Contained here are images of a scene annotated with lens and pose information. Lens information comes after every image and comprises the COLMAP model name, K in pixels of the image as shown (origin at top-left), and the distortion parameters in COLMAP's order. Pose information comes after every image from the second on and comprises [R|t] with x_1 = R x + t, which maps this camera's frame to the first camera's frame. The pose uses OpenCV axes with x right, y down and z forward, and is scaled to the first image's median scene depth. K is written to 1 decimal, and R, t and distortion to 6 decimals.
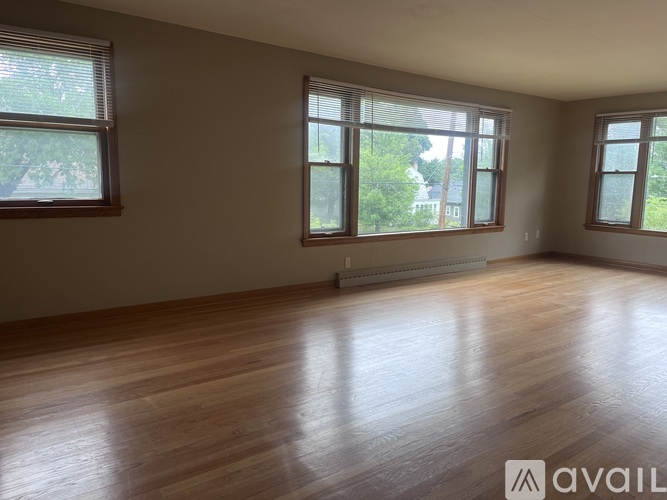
lens RADIAL K [[504.4, 0, 331.0], [0, 504.4, 248.3], [0, 0, 1]] dist [0.047685, -0.070499]
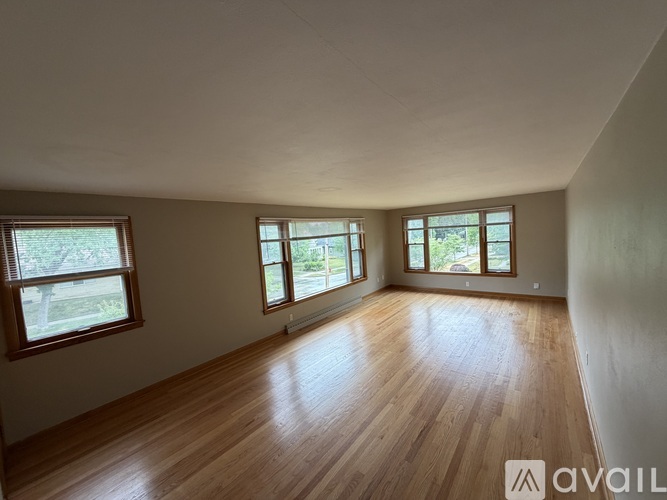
lens RADIAL K [[266.3, 0, 331.7], [0, 266.3, 247.7], [0, 0, 1]] dist [-0.008028, 0.000378]
pose [[0.963672, -0.097664, 0.248591, -0.037058], [0.118147, 0.990608, -0.068821, -0.133372], [-0.239535, 0.095691, 0.966160, 0.065829]]
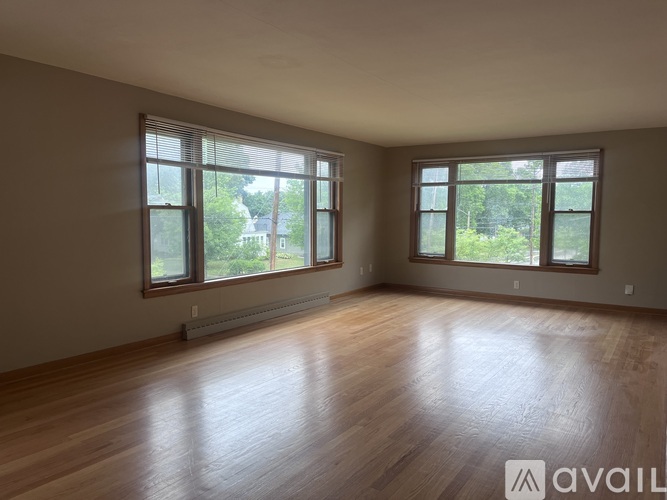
lens RADIAL K [[504.4, 0, 335.8], [0, 504.4, 250.3], [0, 0, 1]] dist [0.047685, -0.070499]
pose [[0.938302, -0.035021, 0.344040, -0.041775], [0.054827, 0.997341, -0.048007, -0.025834], [-0.341444, 0.063908, 0.937727, 0.026004]]
